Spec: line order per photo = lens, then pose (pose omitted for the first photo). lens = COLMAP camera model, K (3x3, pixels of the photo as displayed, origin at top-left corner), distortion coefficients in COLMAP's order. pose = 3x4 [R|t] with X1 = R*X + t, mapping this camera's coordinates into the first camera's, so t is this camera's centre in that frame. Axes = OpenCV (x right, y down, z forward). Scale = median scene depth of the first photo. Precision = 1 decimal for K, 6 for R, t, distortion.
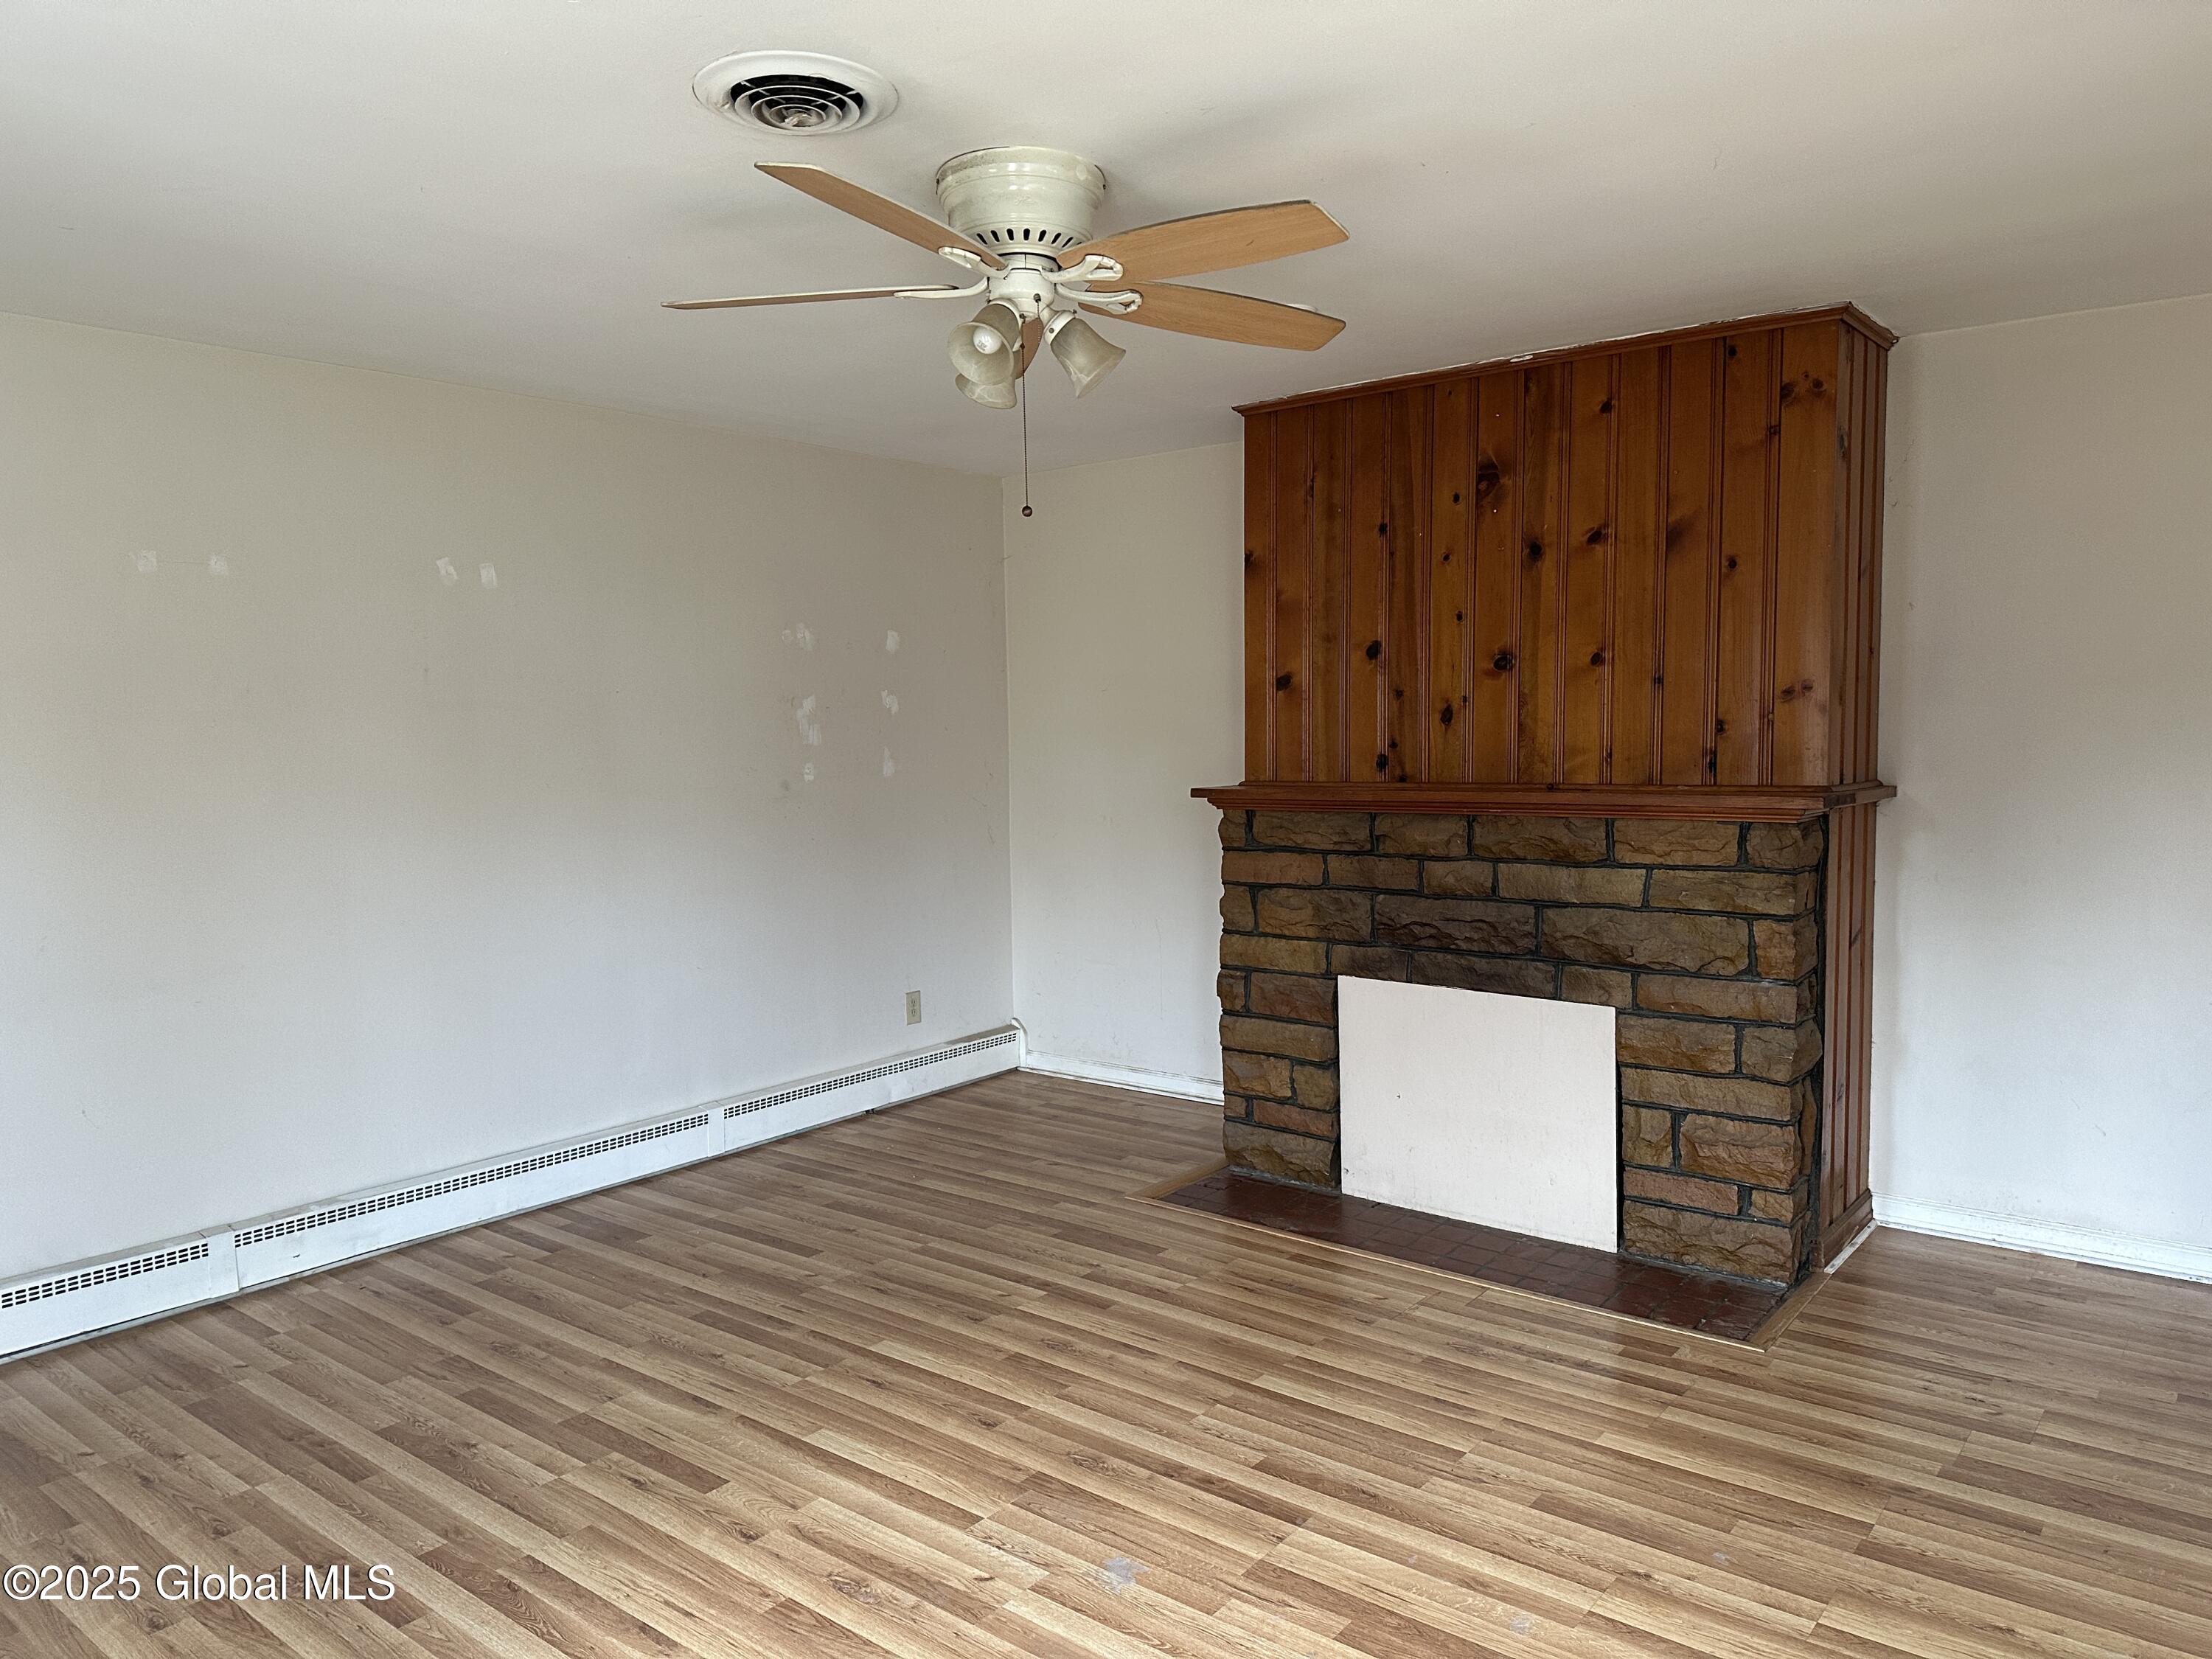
lens RADIAL K [[1554.7, 0, 1106.0], [0, 1554.7, 865.6], [0, 0, 1]] dist [-0.000566, -0.000093]
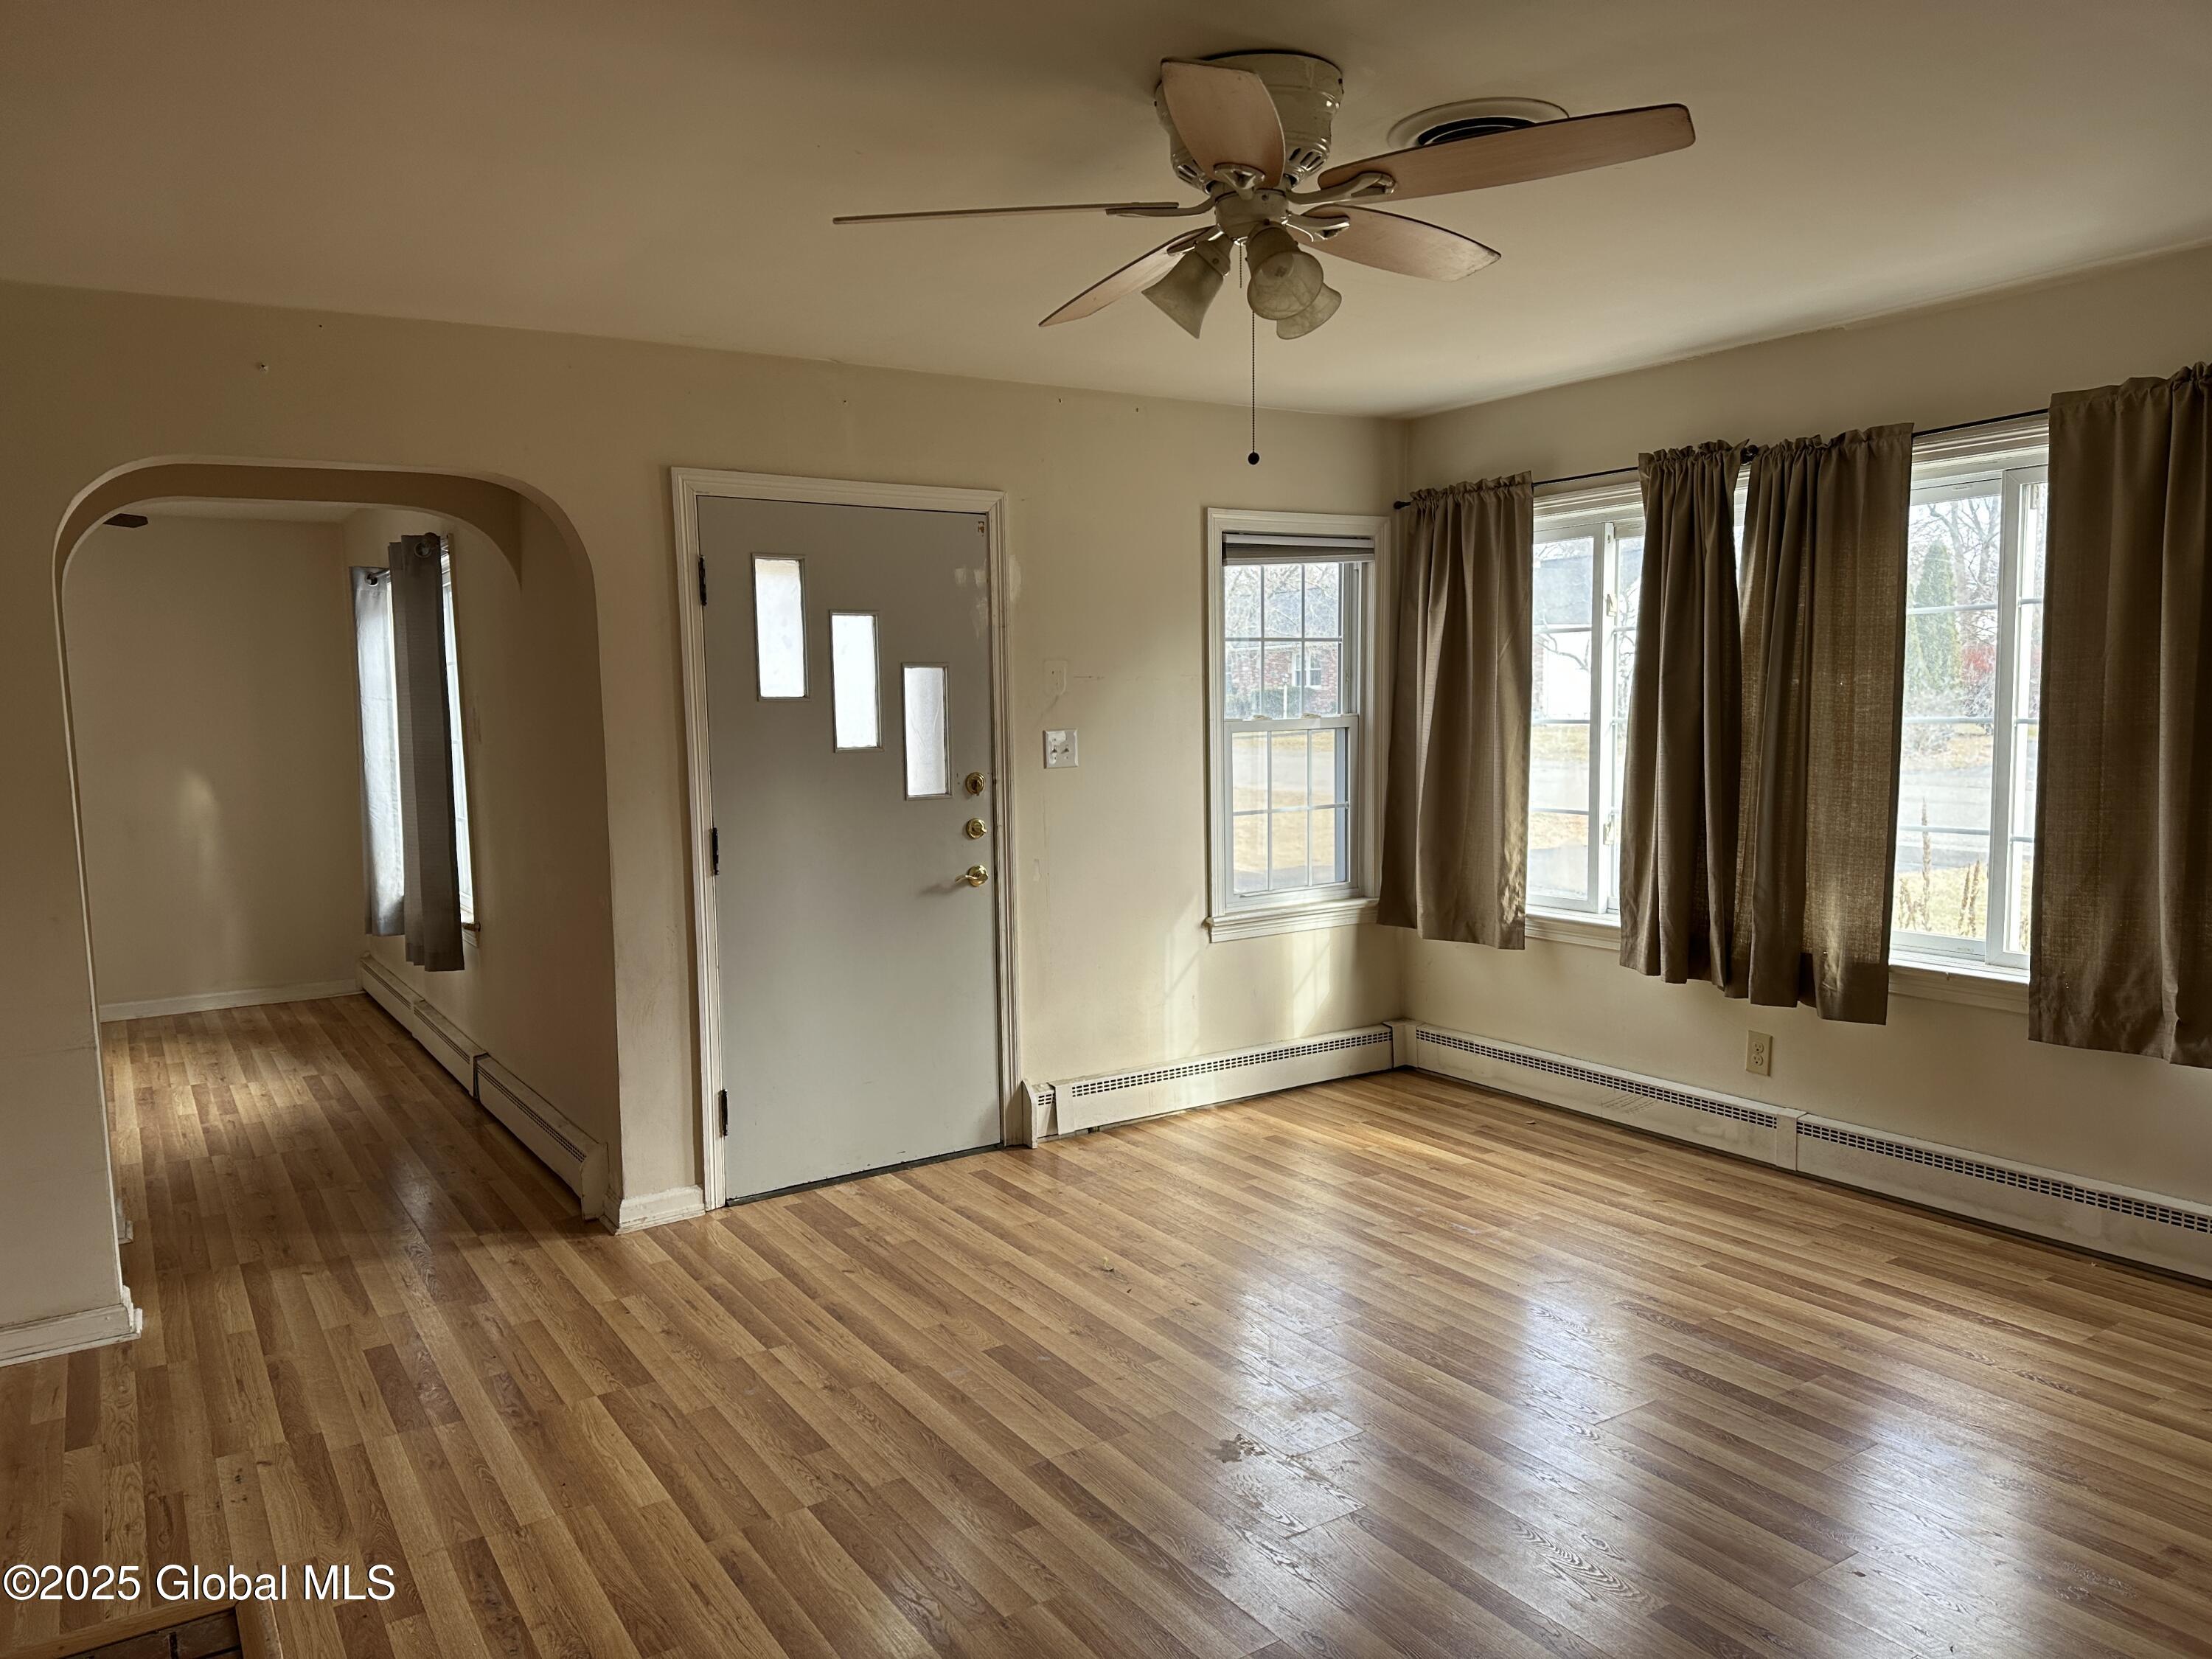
lens RADIAL K [[1554.7, 0, 1106.0], [0, 1554.7, 865.6], [0, 0, 1]] dist [-0.000566, -0.000093]
pose [[-0.950877, 0.006632, 0.309497, -0.229241], [0.069833, 0.978596, 0.193581, -0.163973], [-0.301589, 0.205685, -0.930988, 1.773763]]
